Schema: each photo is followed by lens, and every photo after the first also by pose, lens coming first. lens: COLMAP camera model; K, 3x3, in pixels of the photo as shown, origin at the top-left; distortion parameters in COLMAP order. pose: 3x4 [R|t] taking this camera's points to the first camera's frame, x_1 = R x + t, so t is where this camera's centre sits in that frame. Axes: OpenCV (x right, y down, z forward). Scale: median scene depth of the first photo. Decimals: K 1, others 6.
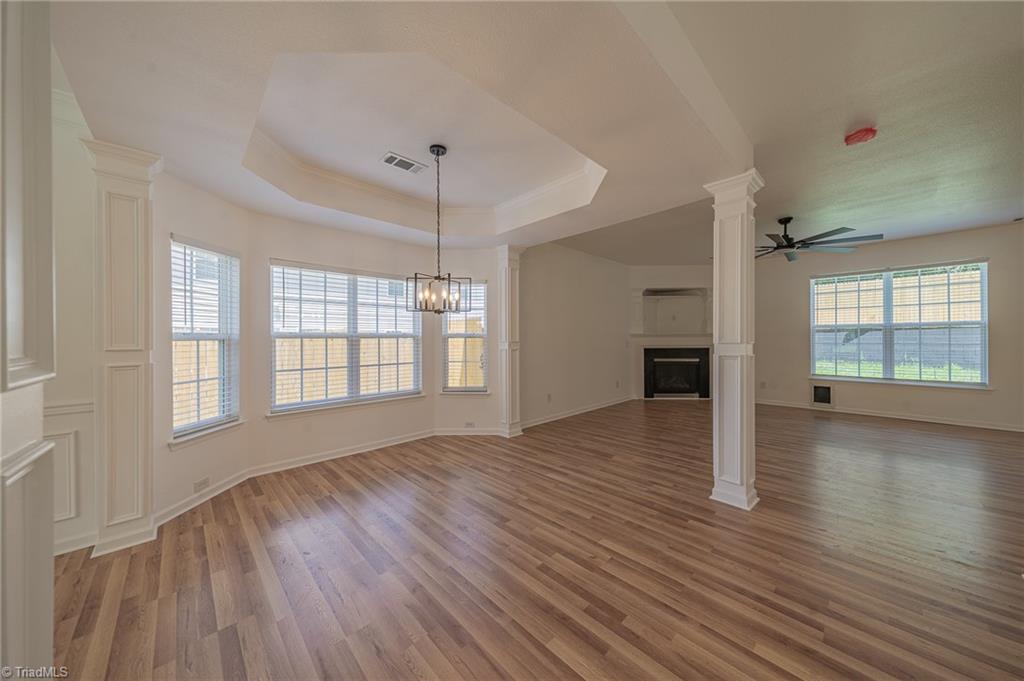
lens RADIAL K [[352.2, 0, 517.7], [0, 352.2, 335.4], [0, 0, 1]] dist [0.006927, -0.000110]
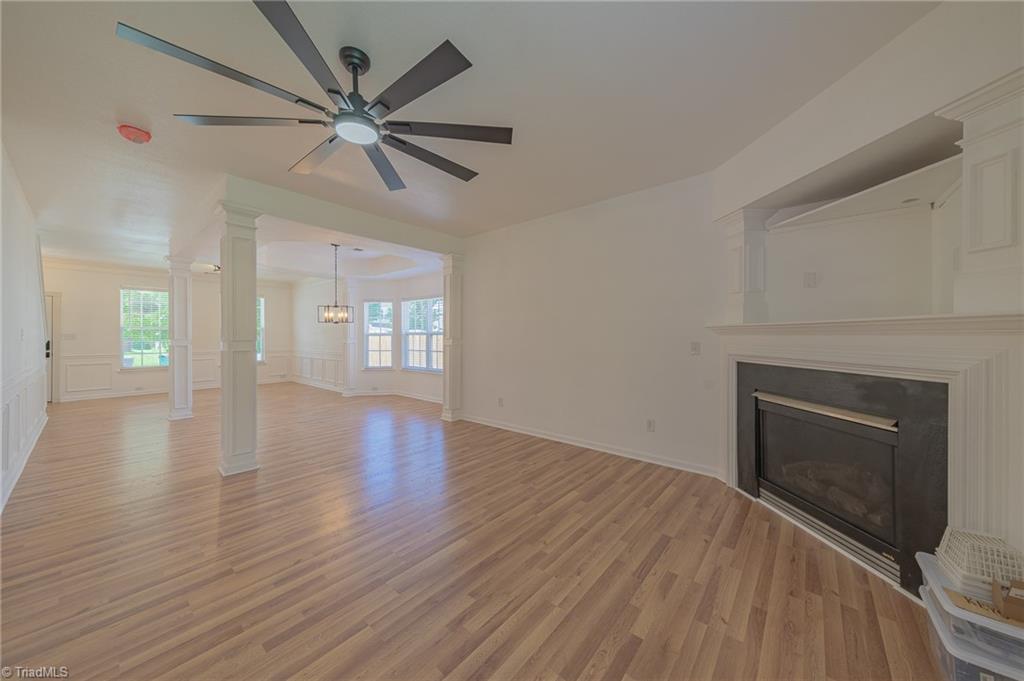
lens RADIAL K [[352.2, 0, 511.5], [0, 352.2, 336.6], [0, 0, 1]] dist [0.006927, -0.000110]
pose [[0.067444, 0.010894, -0.997664, 1.276304], [0.013251, 0.999842, 0.011813, 0.001316], [0.997635, -0.014017, 0.067289, 1.254769]]
